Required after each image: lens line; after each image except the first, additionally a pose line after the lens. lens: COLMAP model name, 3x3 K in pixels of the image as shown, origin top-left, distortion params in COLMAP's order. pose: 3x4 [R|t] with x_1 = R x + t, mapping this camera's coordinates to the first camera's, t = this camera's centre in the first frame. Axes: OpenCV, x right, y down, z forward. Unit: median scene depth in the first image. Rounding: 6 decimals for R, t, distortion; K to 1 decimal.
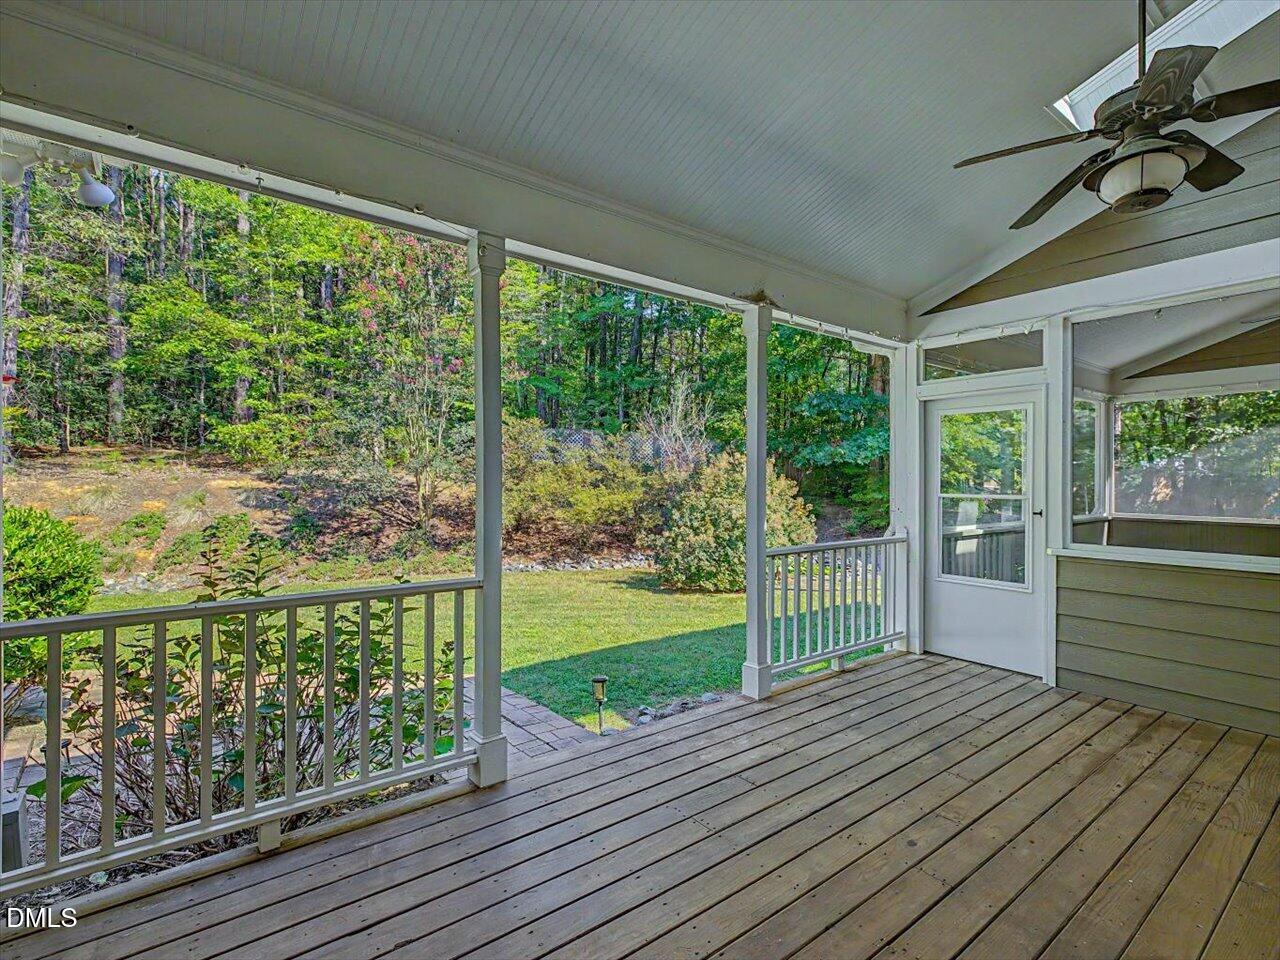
lens RADIAL K [[726.9, 0, 635.2], [0, 726.9, 473.4], [0, 0, 1]] dist [0.003667, 0.001287]
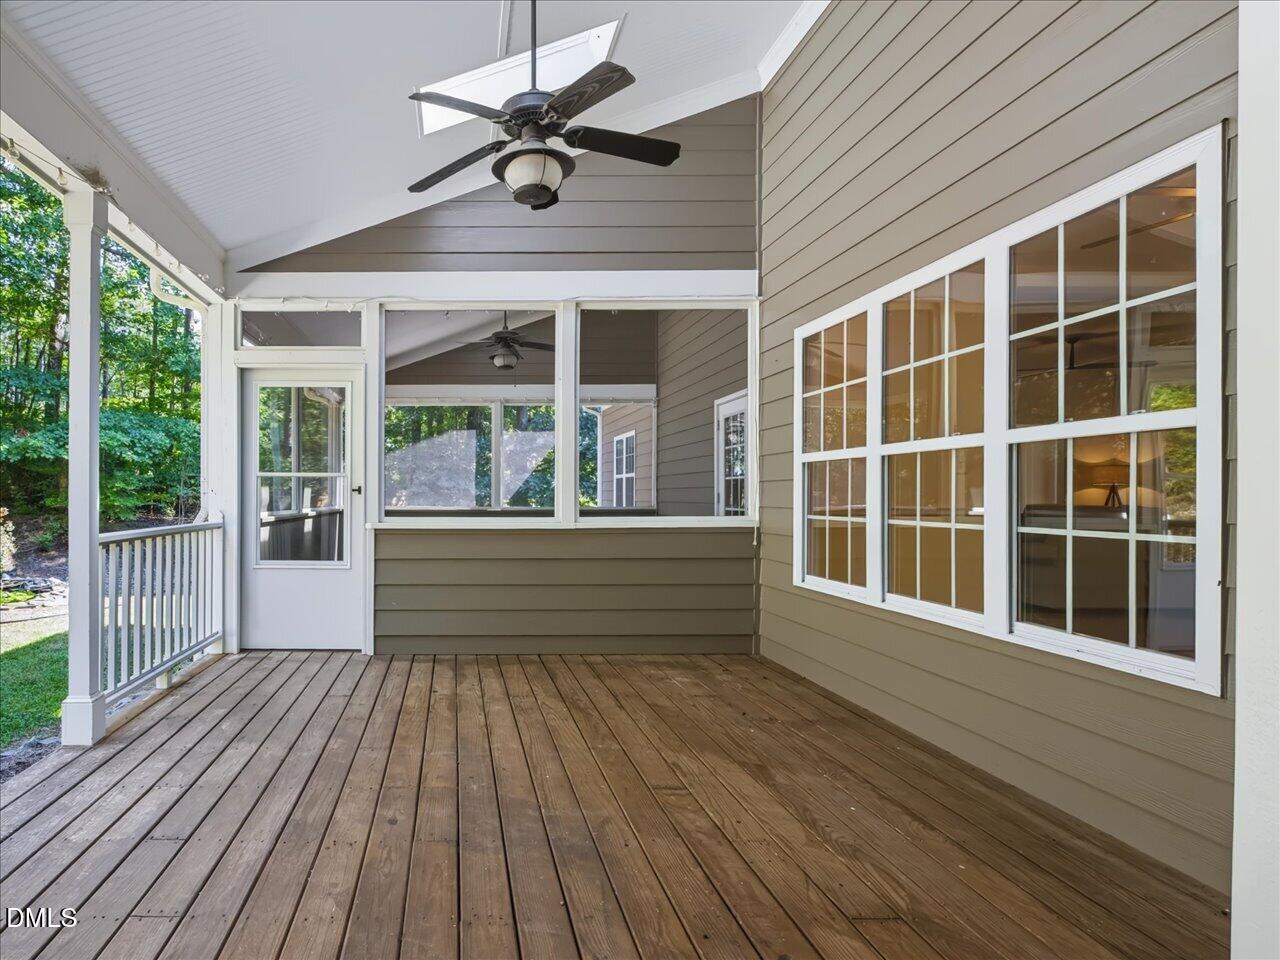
lens RADIAL K [[726.9, 0, 635.2], [0, 726.9, 473.4], [0, 0, 1]] dist [0.003667, 0.001287]
pose [[0.541933, -0.006431, 0.840397, -0.097337], [0.011517, 0.999934, 0.000225, 0.036369], [-0.840343, 0.009557, 0.541971, 0.115775]]
